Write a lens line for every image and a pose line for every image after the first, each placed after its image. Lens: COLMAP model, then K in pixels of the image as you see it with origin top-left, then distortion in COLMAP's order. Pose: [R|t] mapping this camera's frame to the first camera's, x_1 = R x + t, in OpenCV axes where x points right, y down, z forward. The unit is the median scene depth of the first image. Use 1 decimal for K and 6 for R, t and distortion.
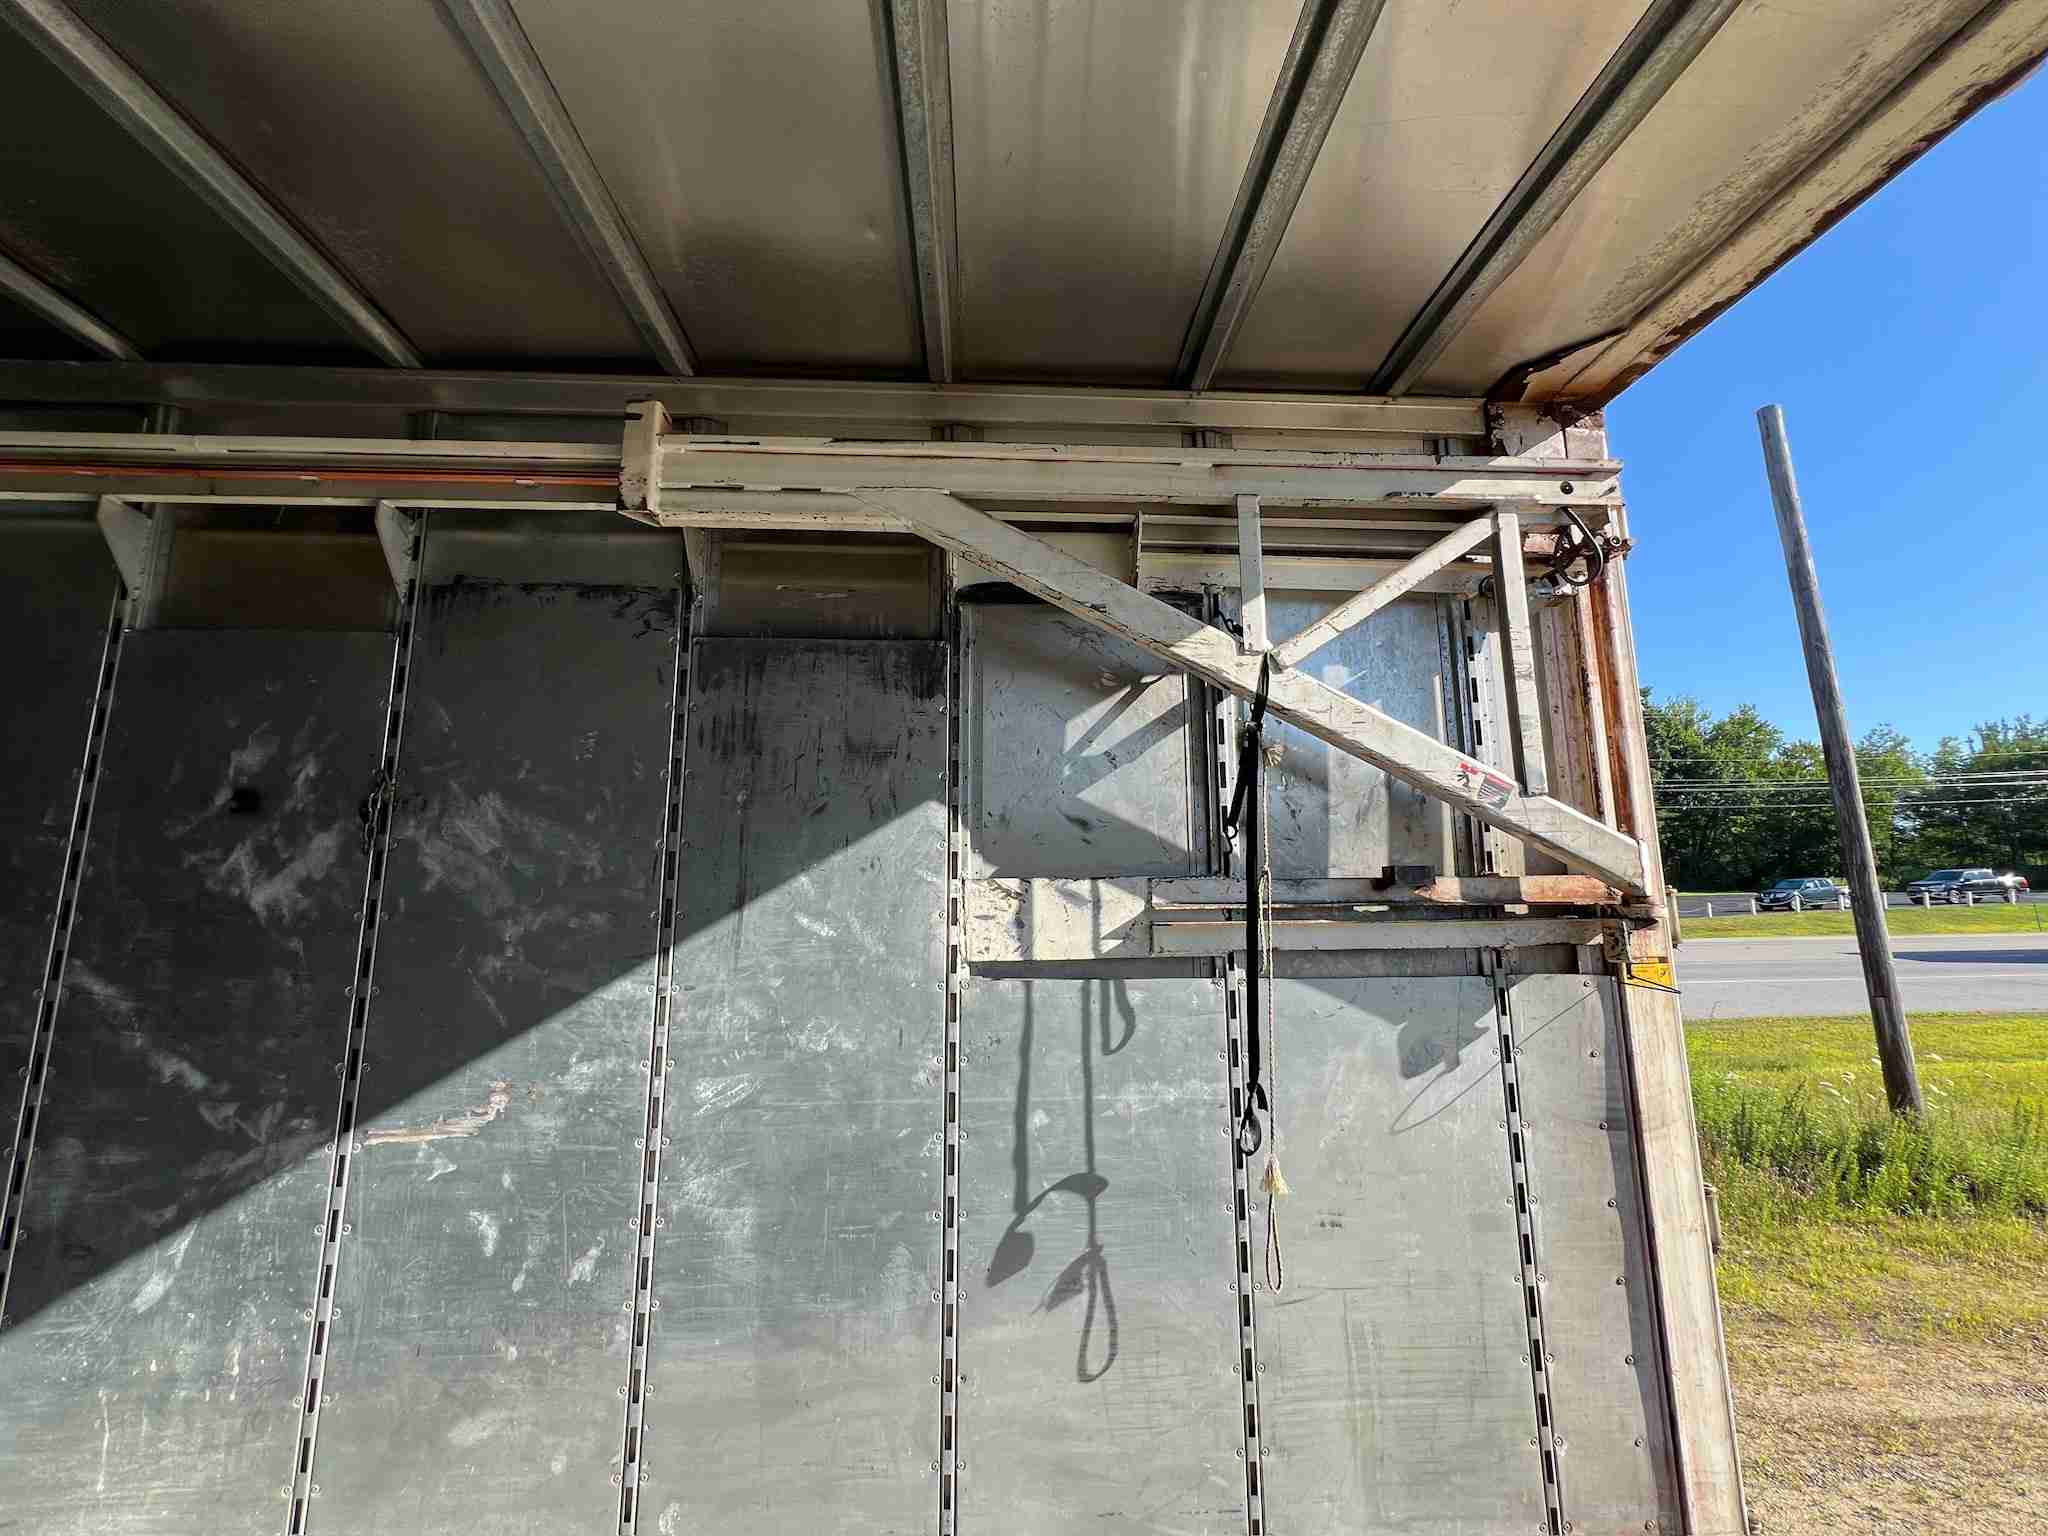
lens RADIAL K [[815.3, 0, 1022.7], [0, 815.3, 771.9], [0, 0, 1]] dist [-0.002419, -0.000110]
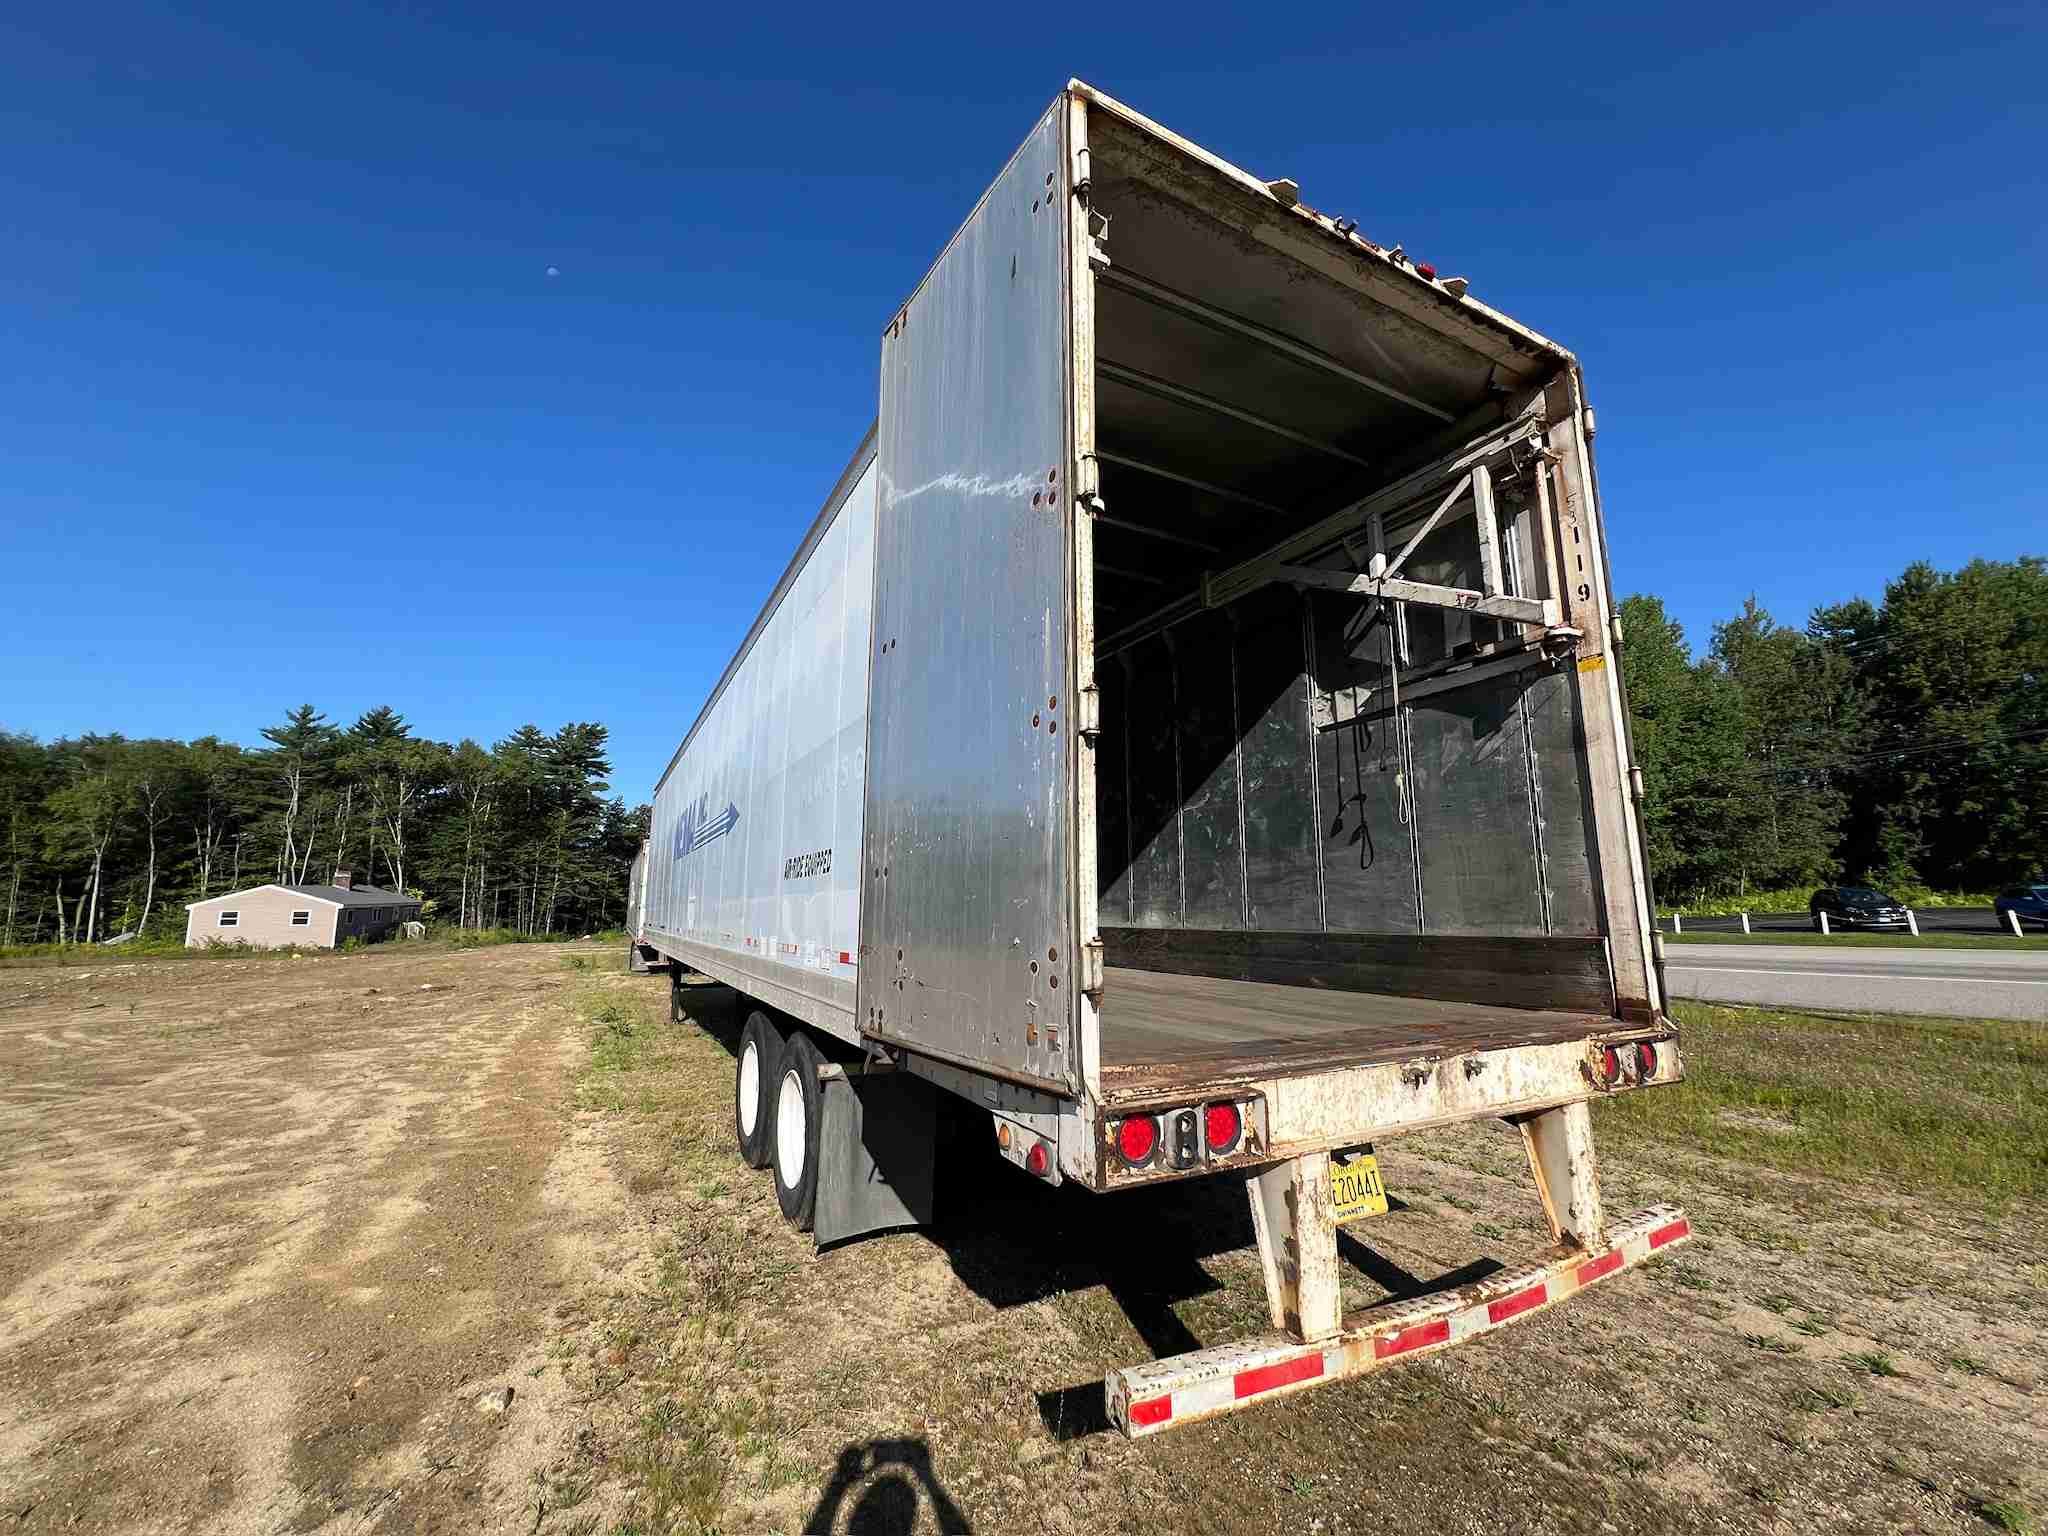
lens RADIAL K [[825.0, 0, 1023.0], [0, 825.0, 766.3], [0, 0, 1]] dist [-0.004015, 0.001175]
pose [[0.422996, -0.157145, -0.892401, 1.897002], [0.144201, 0.983971, -0.104919, 0.497393], [0.894584, -0.084305, 0.438876, -1.046577]]
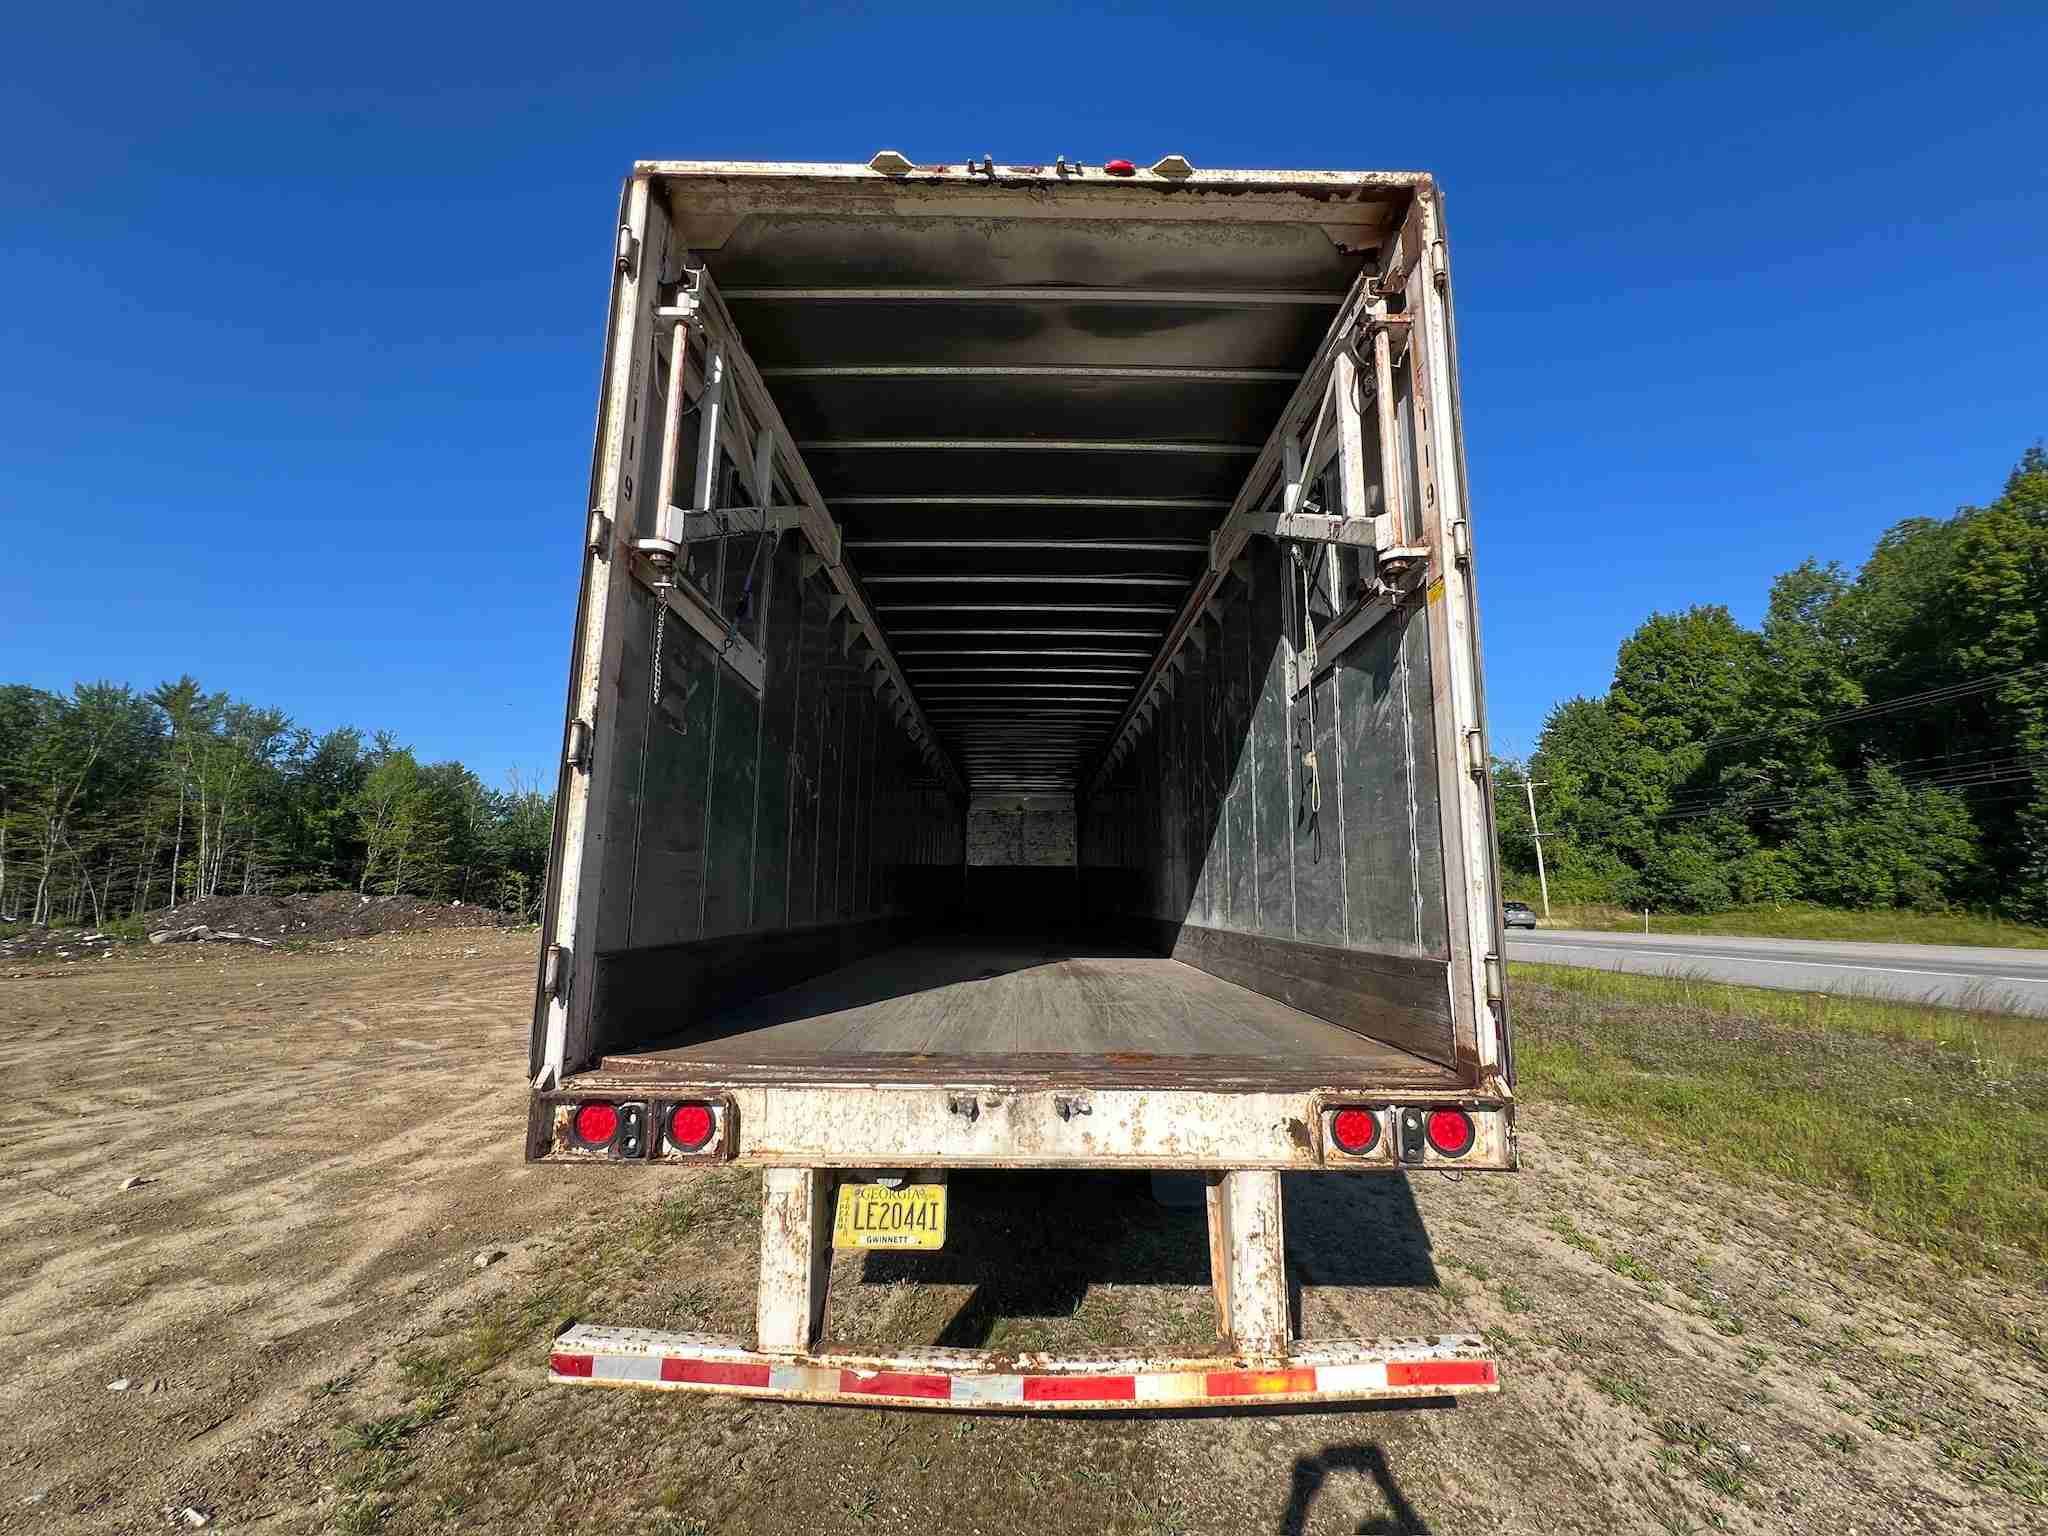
lens RADIAL K [[825.0, 0, 1024.1], [0, 825.0, 766.6], [0, 0, 1]] dist [-0.004015, 0.001175]
pose [[-0.047135, -0.156415, -0.986566, 2.169823], [0.149199, 0.975482, -0.161786, 0.670634], [0.987683, -0.154821, -0.022642, 0.295140]]
